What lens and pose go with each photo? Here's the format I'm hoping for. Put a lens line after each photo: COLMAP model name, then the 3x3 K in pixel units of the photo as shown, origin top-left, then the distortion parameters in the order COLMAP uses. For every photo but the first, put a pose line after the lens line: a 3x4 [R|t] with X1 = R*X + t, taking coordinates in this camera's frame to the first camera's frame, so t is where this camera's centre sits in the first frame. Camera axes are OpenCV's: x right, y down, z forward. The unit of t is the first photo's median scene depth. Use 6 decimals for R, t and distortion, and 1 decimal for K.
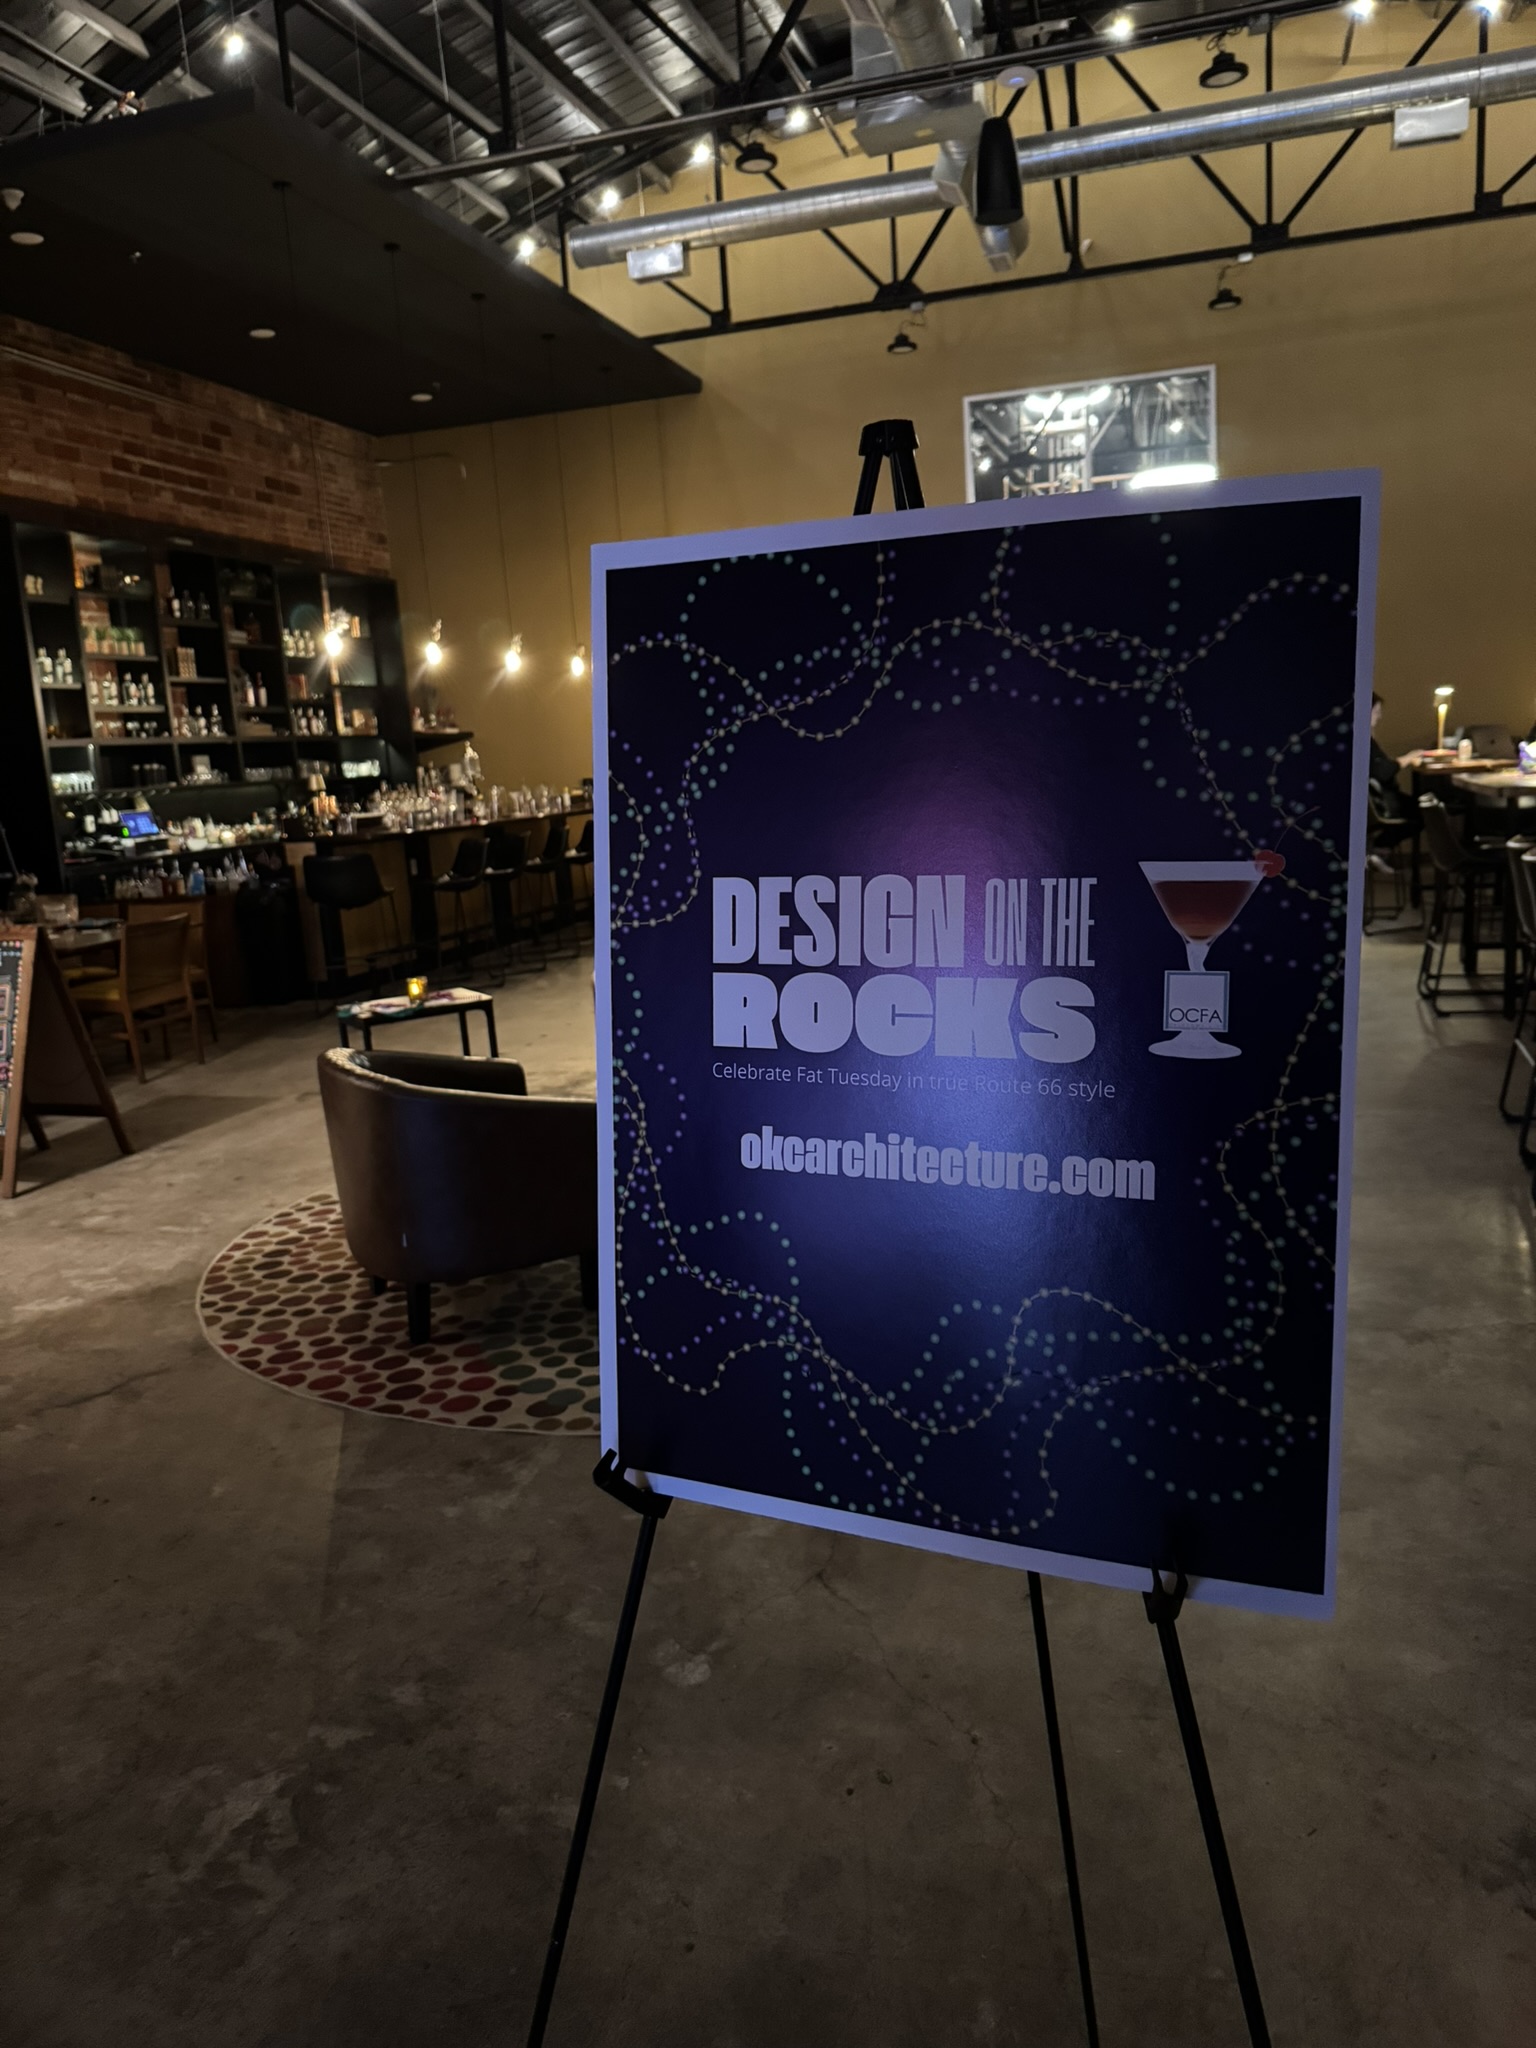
lens RADIAL K [[1445.9, 0, 768.0], [0, 1445.9, 1024.0], [0, 0, 1]] dist [-0.001685, -0.010622]
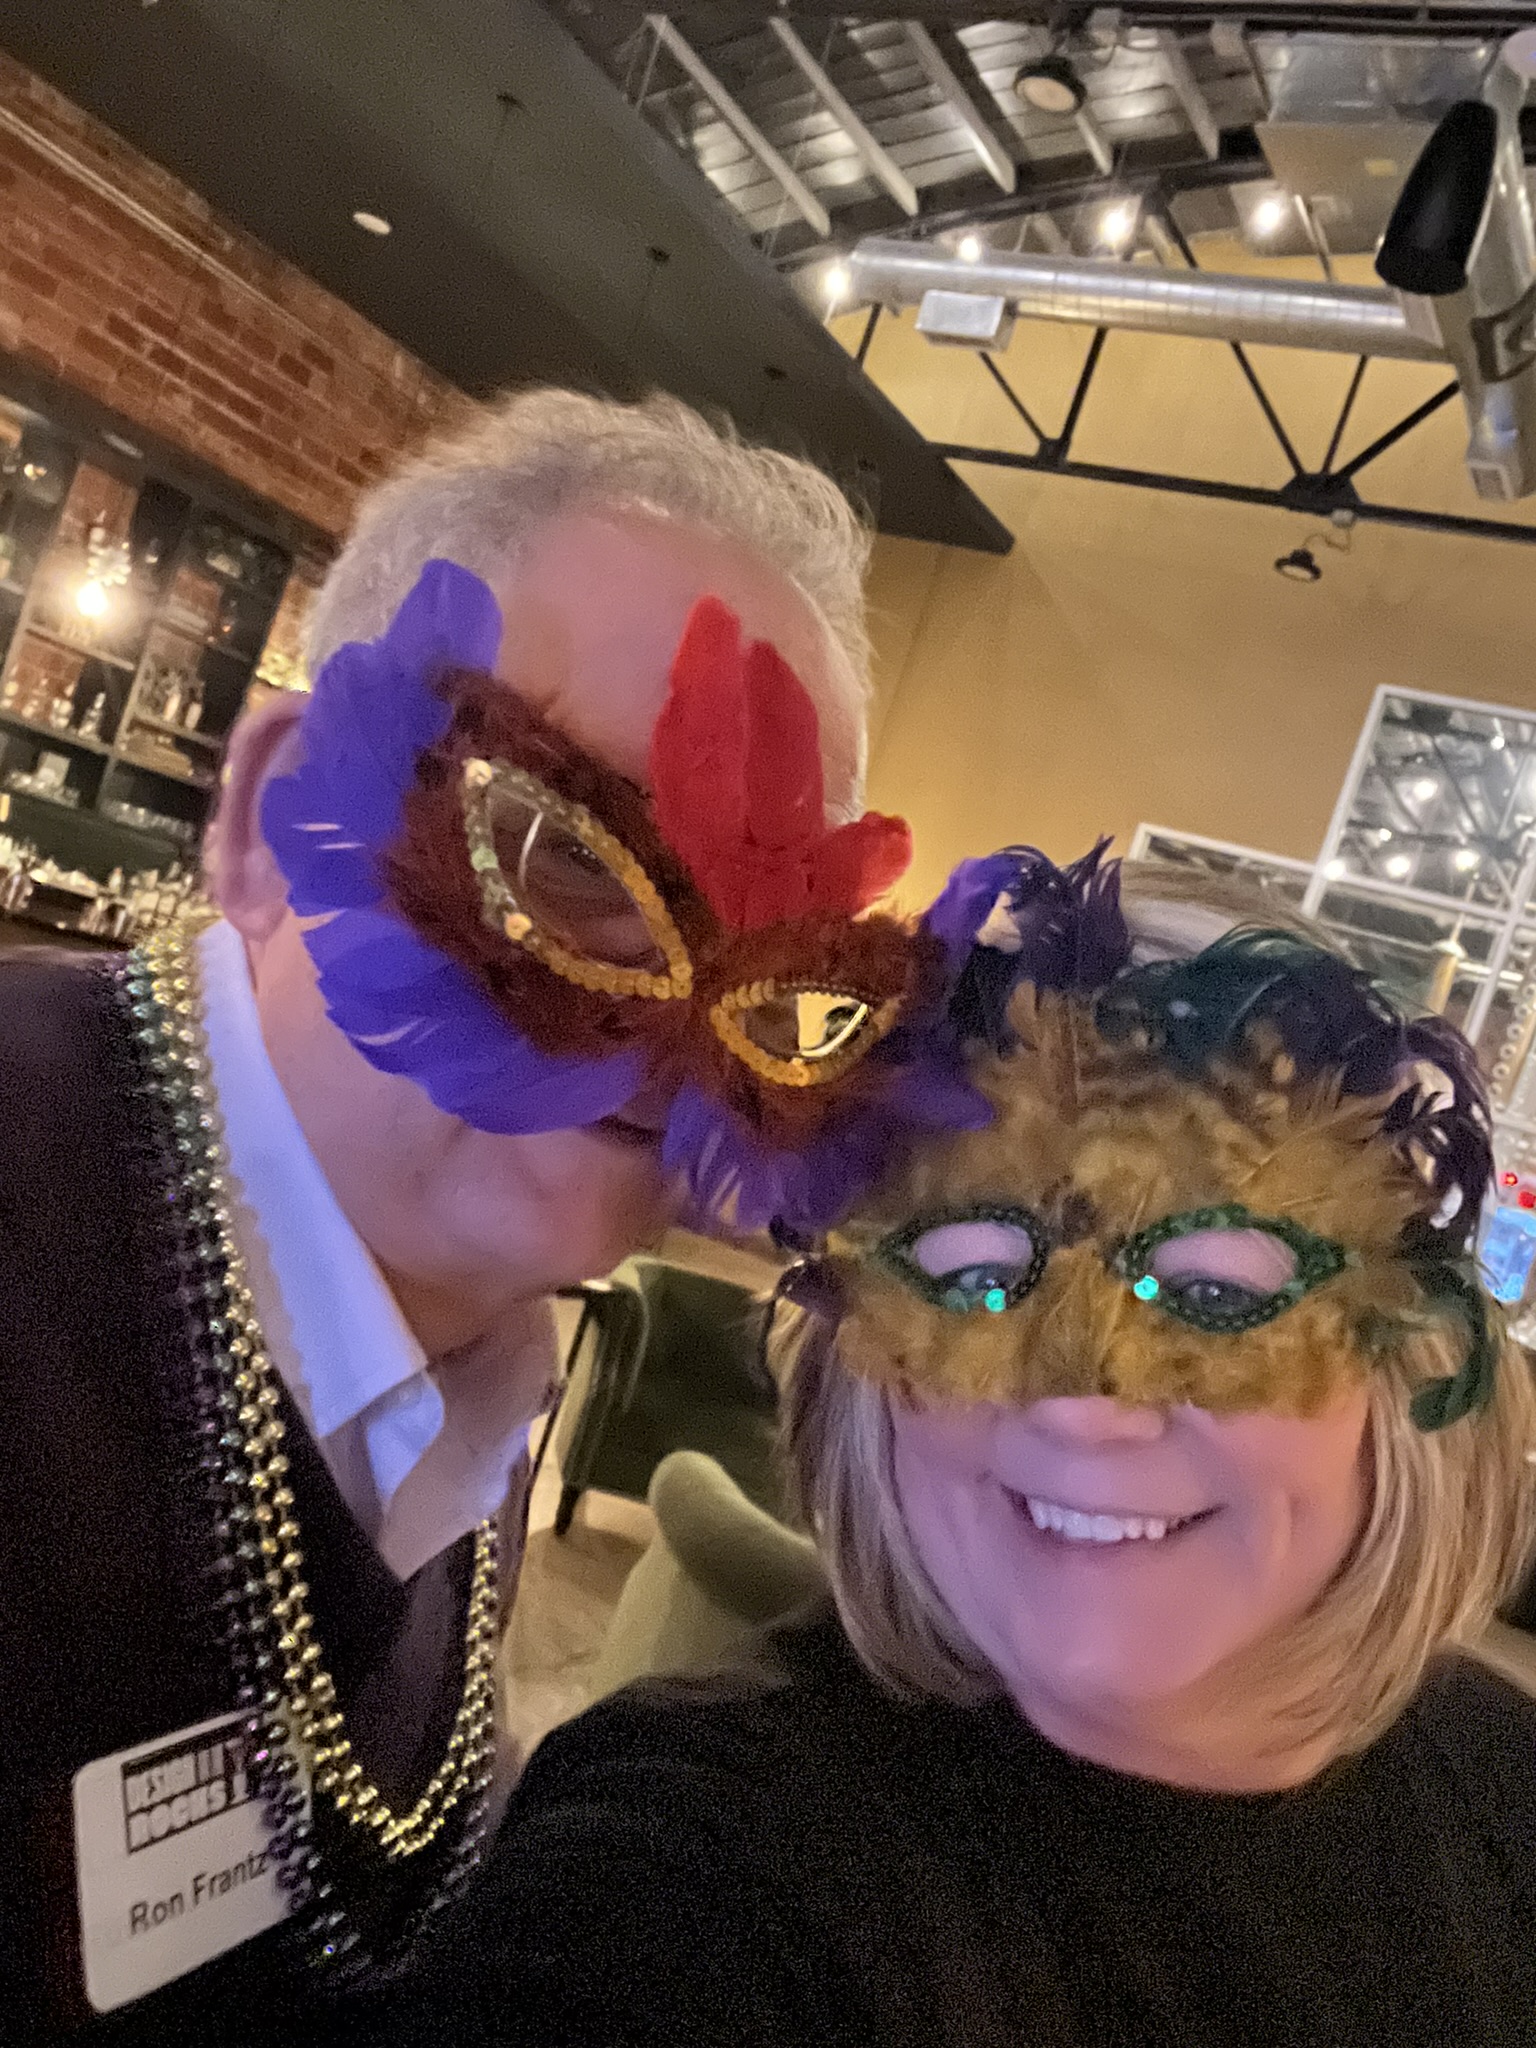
lens RADIAL K [[1823.7, 0, 770.4], [0, 1823.7, 1013.3], [0, 0, 1]] dist [-0.001053, -0.010050]
pose [[0.900939, 0.378030, -0.213076, 0.134942], [-0.414821, 0.894424, -0.167120, -0.083230], [0.127404, 0.238954, 0.962637, 0.290051]]
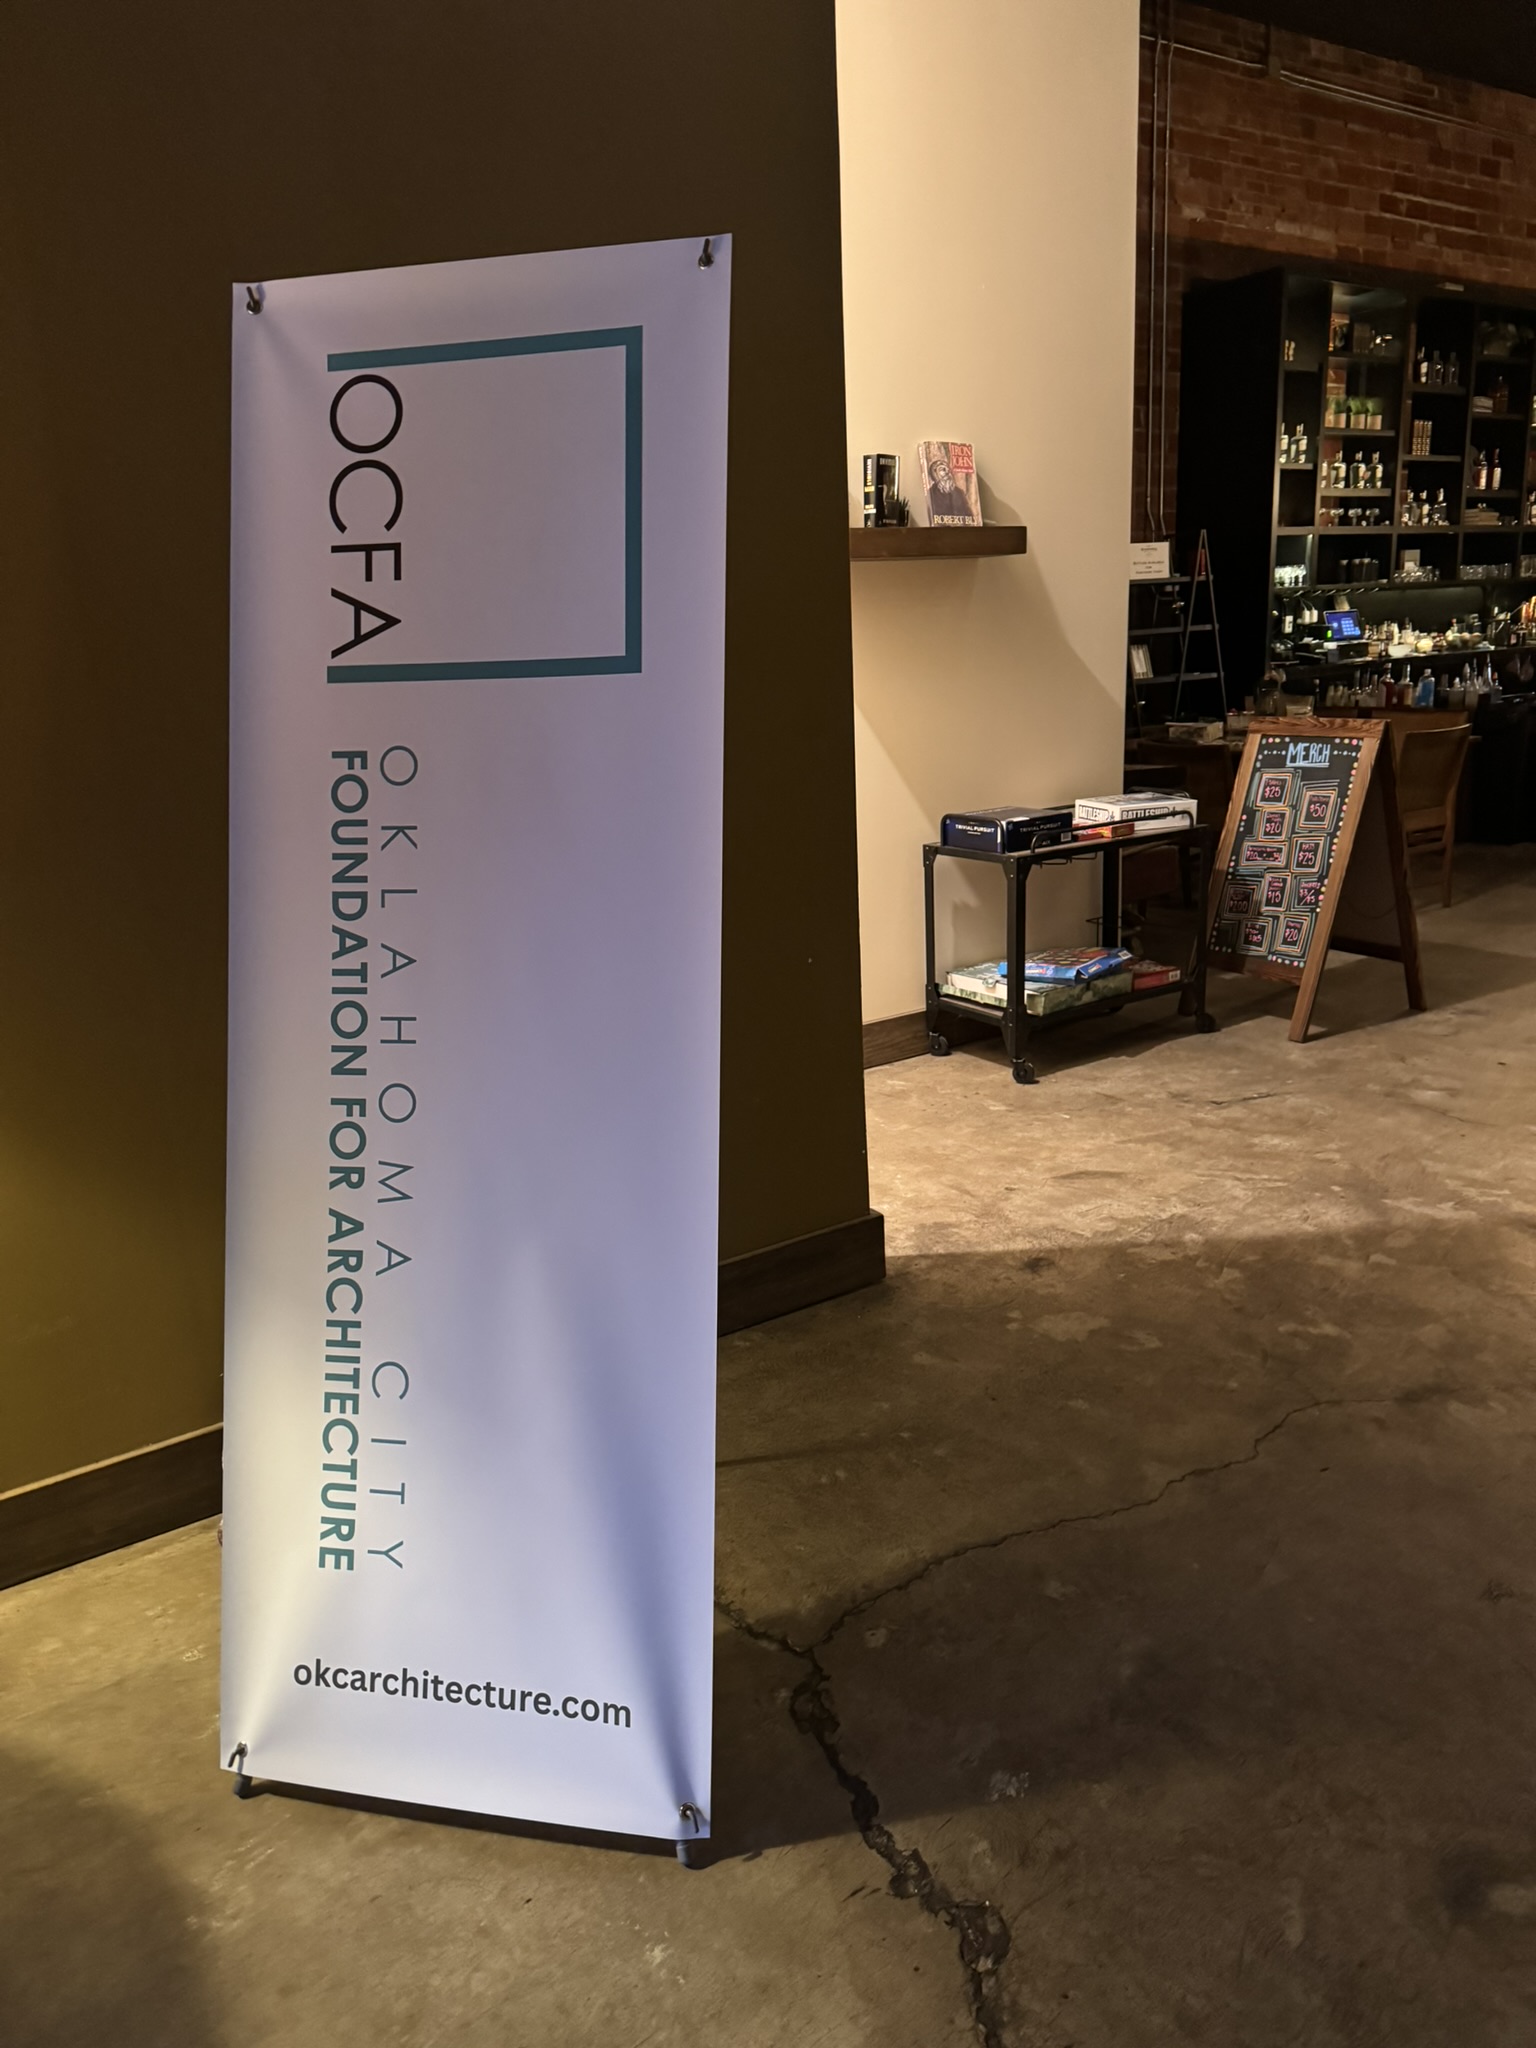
lens RADIAL K [[1445.9, 0, 768.0], [0, 1445.9, 1024.0], [0, 0, 1]] dist [-0.001685, -0.010622]
pose [[0.769715, 0.187540, -0.610220, -0.113951], [-0.115609, 0.981020, 0.155672, 0.006230], [0.627832, -0.049276, 0.776787, 0.063983]]
